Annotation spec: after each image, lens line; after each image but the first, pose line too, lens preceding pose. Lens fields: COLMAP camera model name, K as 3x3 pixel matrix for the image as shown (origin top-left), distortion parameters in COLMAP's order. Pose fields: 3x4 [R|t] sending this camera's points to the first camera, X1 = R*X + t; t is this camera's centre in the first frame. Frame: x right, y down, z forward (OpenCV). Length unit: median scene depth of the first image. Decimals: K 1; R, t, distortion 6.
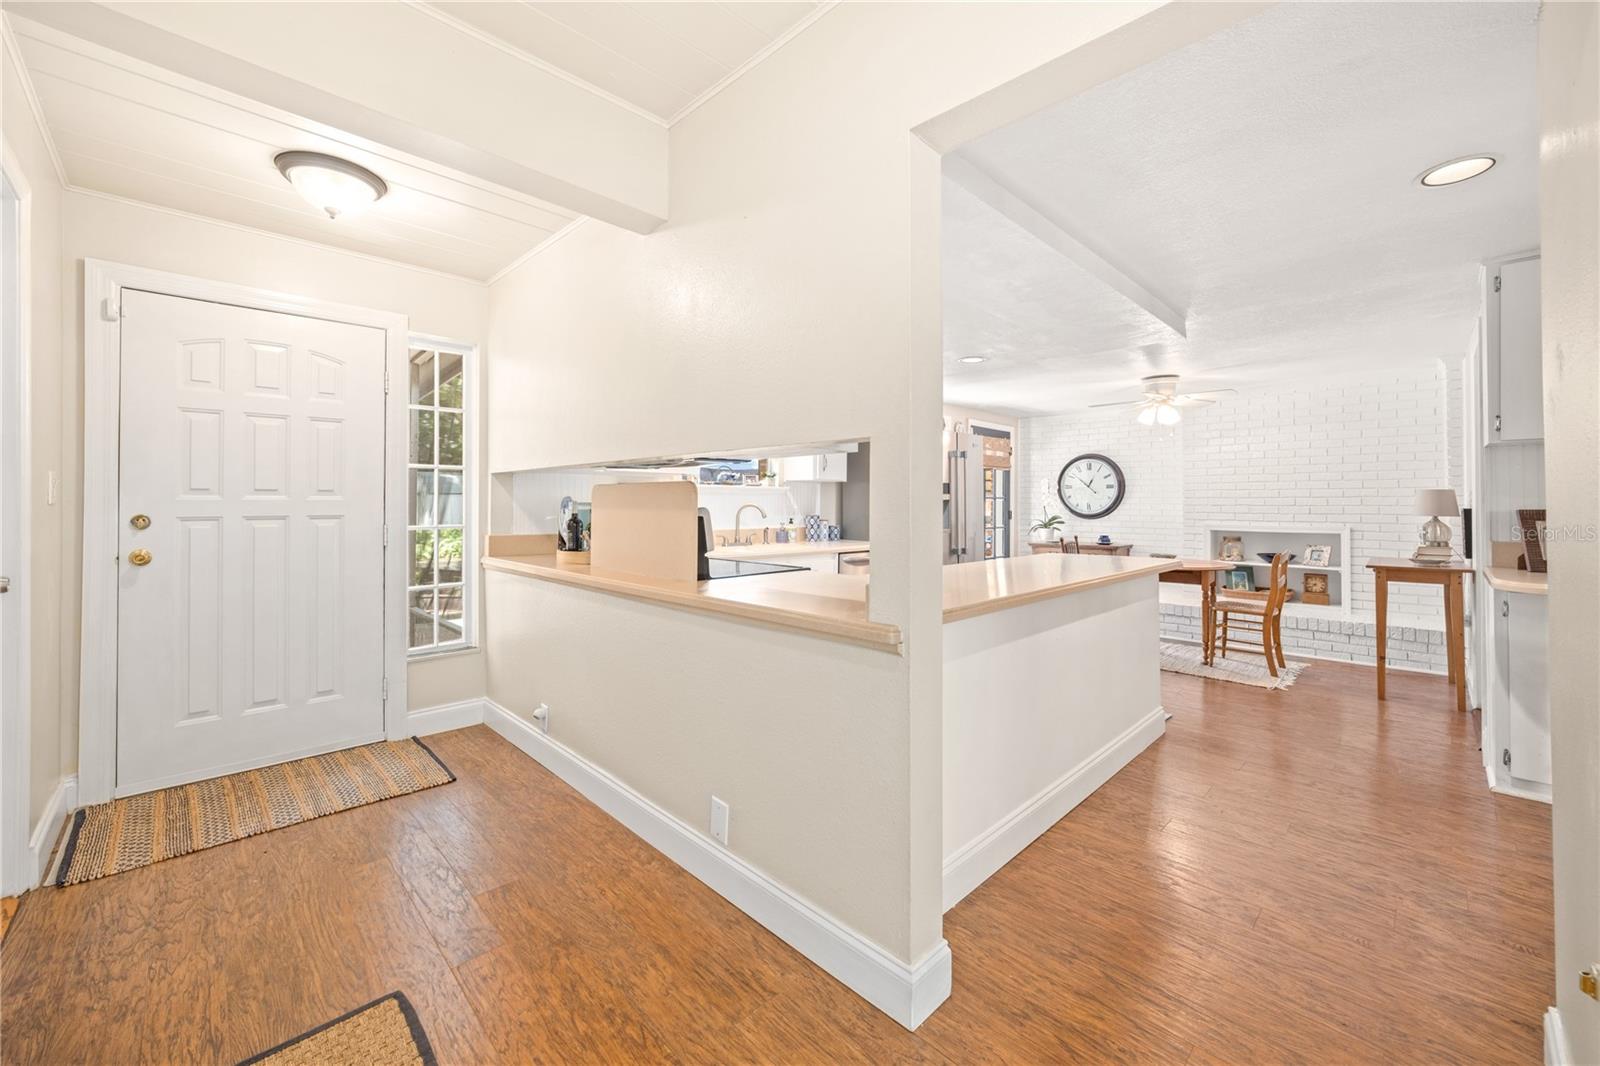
lens RADIAL K [[616.1, 0, 803.2], [0, 616.1, 496.8], [0, 0, 1]] dist [-0.013587, 0.003771]
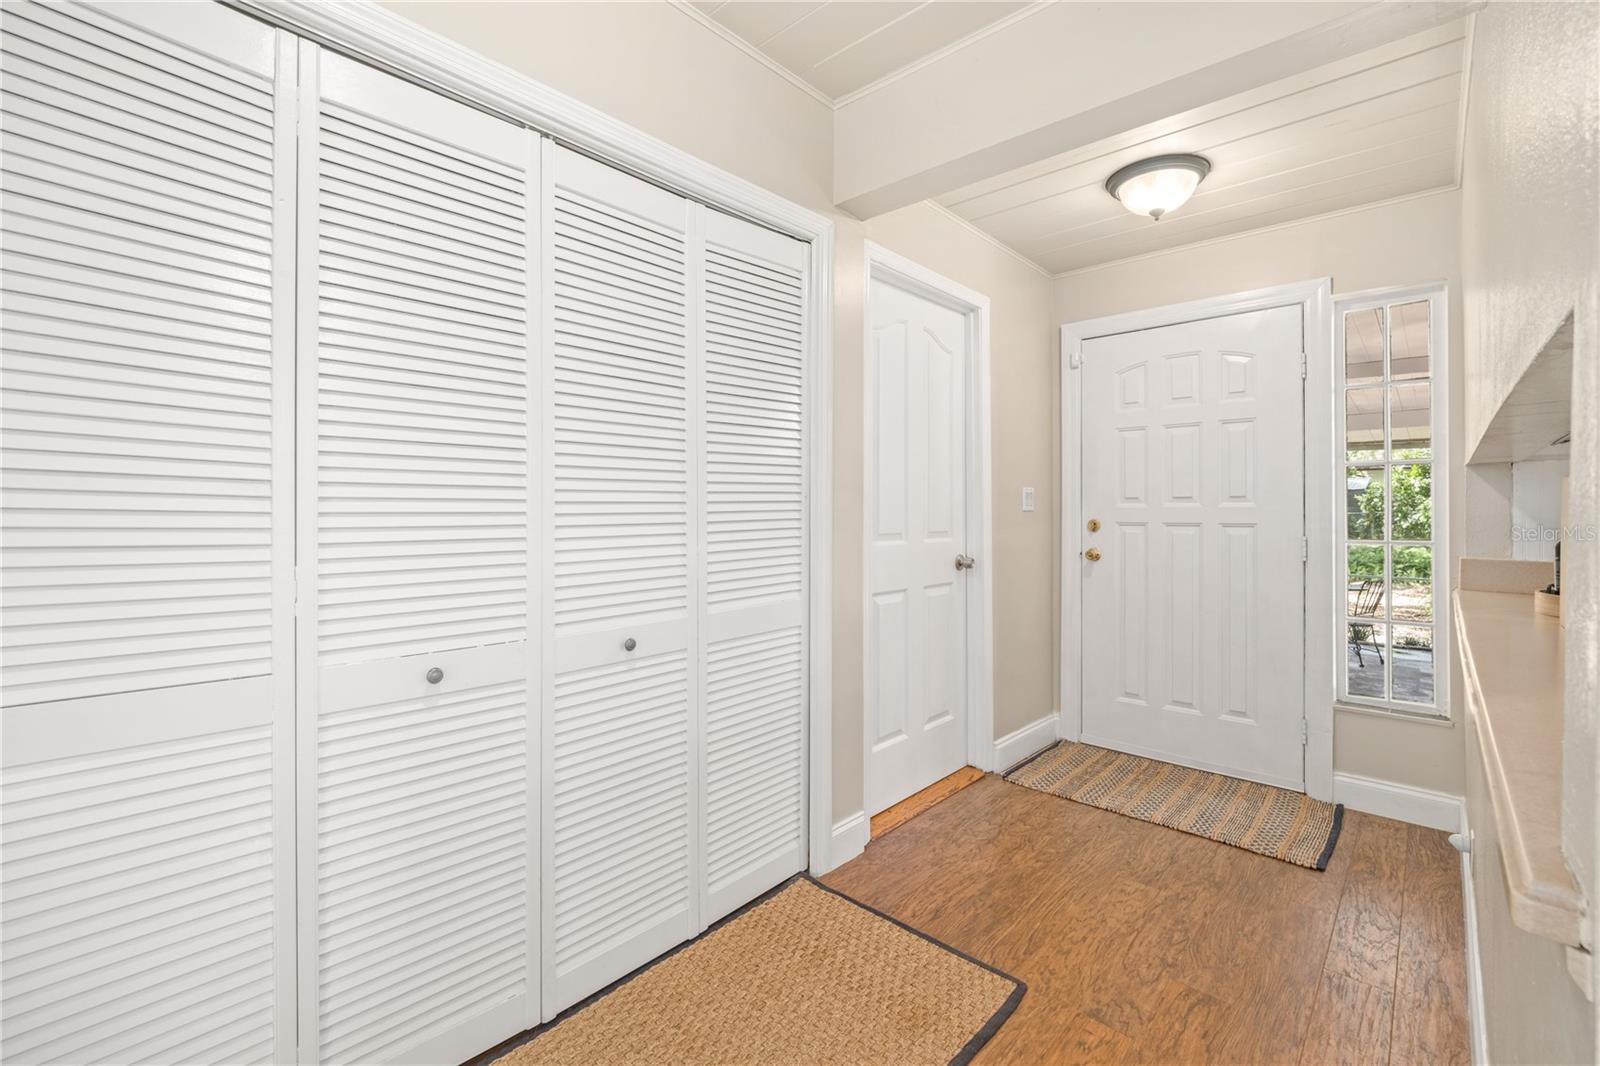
lens RADIAL K [[694.7, 0, 807.1], [0, 694.7, 508.7], [0, 0, 1]] dist [-0.001924, -0.000257]
pose [[0.061073, -0.004449, -0.998123, 0.291365], [0.010108, 0.999942, -0.003839, 0.006604], [0.998082, -0.009855, 0.061115, 0.343890]]
